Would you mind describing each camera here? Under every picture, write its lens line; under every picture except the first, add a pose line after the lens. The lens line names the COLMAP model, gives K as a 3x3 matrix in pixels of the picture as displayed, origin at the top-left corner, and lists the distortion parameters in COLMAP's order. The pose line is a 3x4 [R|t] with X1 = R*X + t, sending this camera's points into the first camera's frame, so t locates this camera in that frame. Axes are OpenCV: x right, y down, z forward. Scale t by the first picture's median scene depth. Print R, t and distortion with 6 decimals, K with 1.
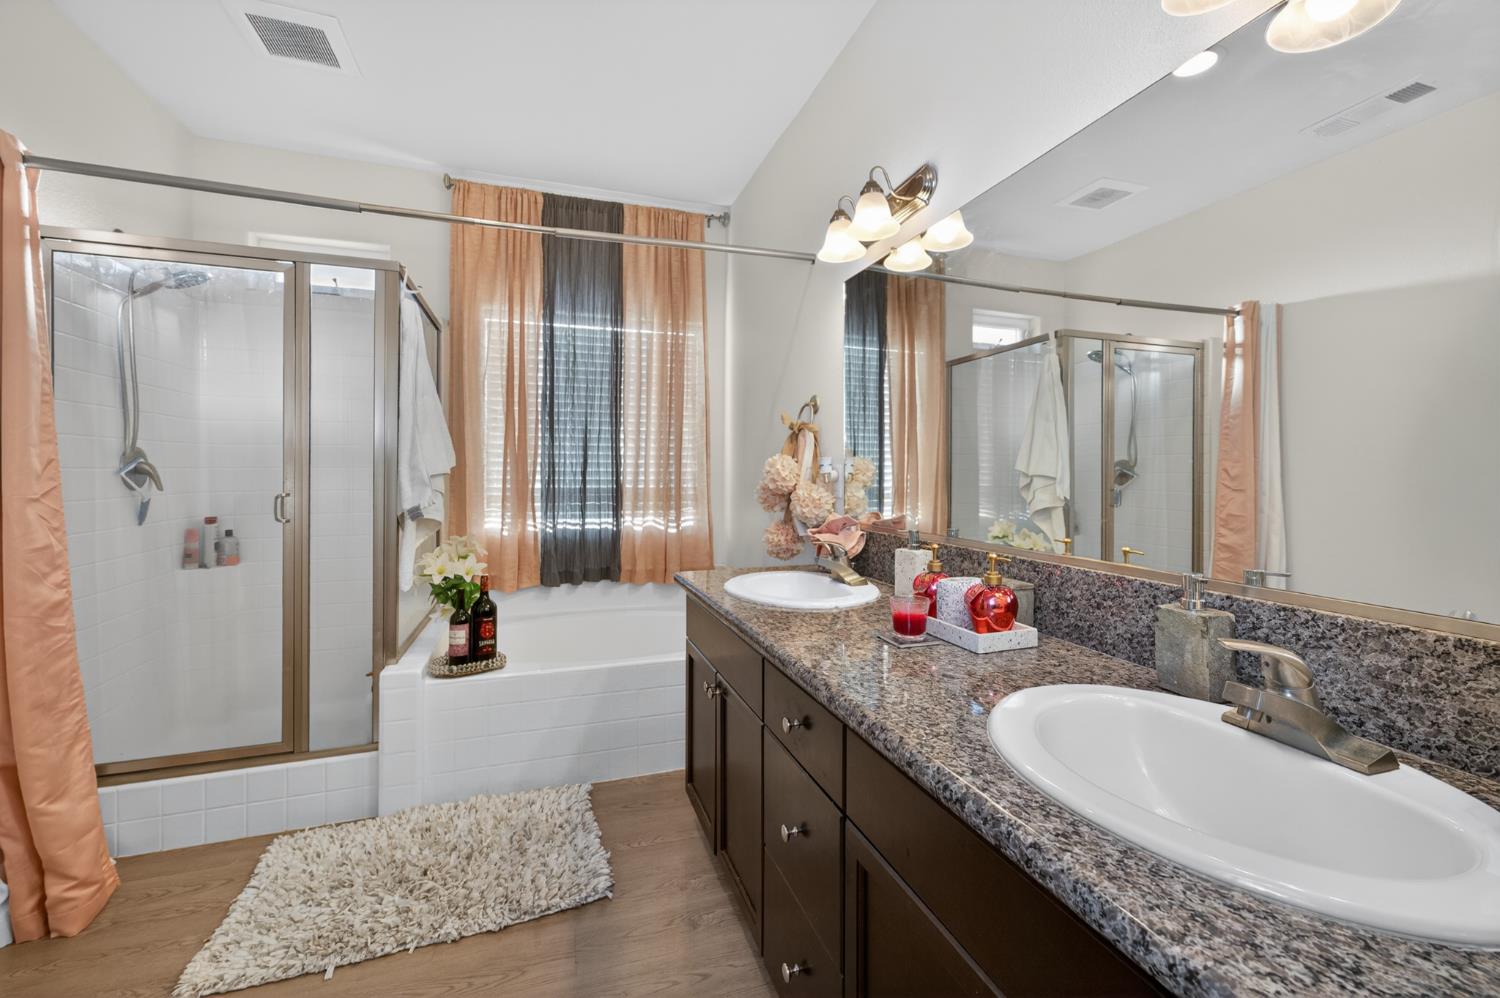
lens RADIAL K [[599.7, 0, 750.1], [0, 599.7, 475.2], [0, 0, 1]] dist [0.000110, 0.000077]
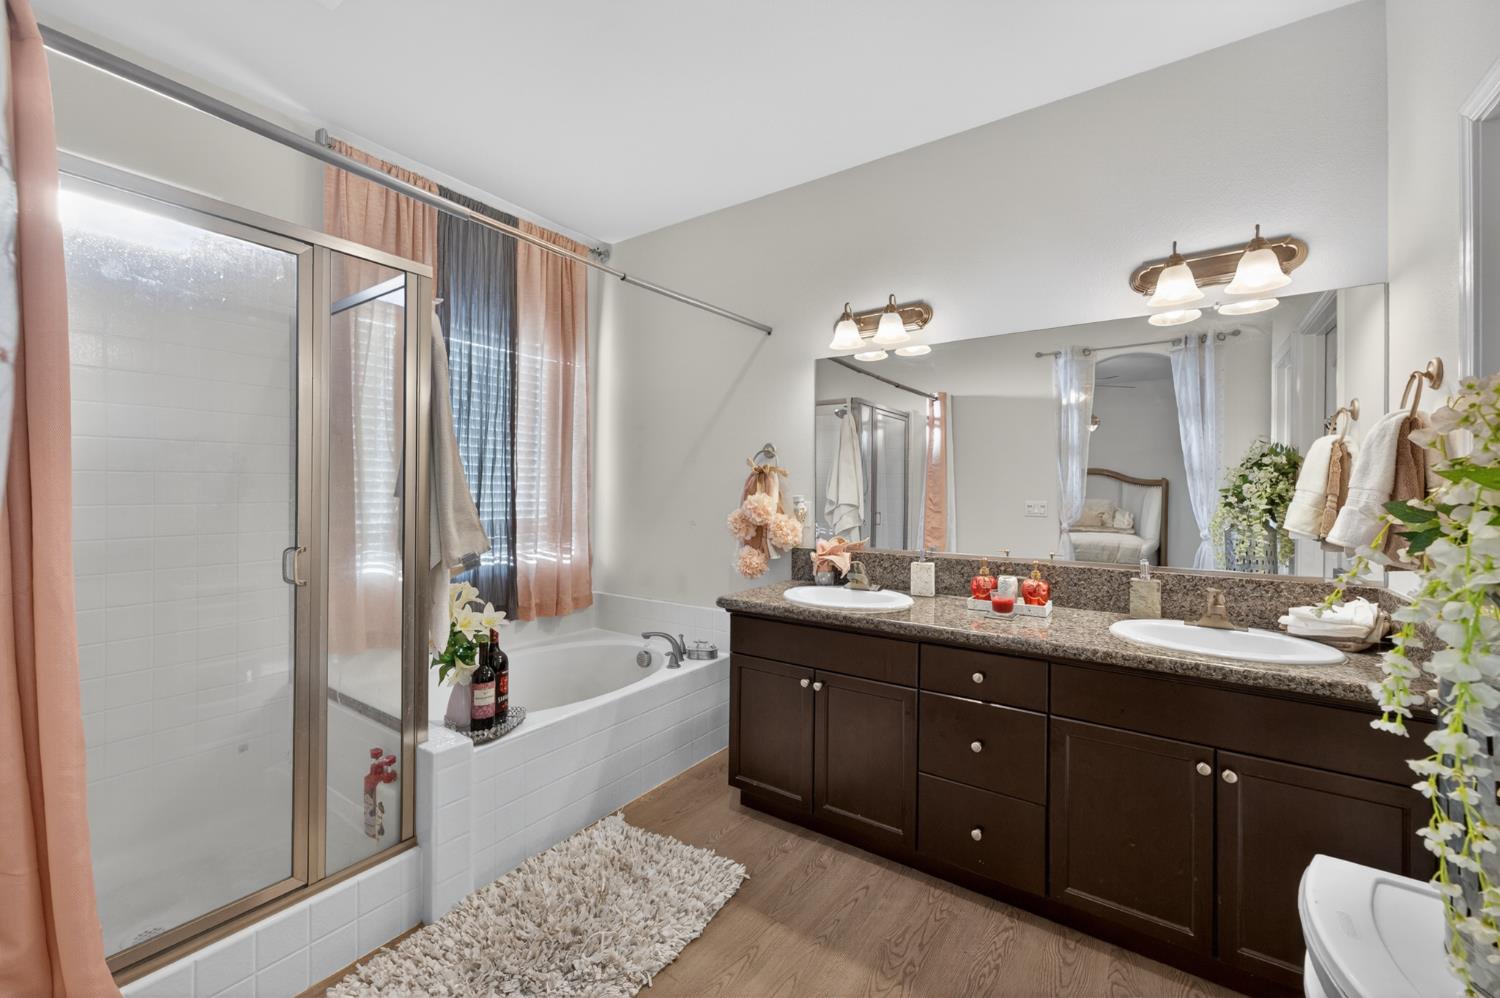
lens RADIAL K [[591.2, 0, 750.0], [0, 591.2, 492.0], [0, 0, 1]] dist [-0.000304, 0.000000]
pose [[0.805322, 0.000765, 0.592838, -0.492940], [-0.002610, 0.999994, 0.002254, -0.027334], [-0.592832, -0.003362, 0.805319, 0.039547]]
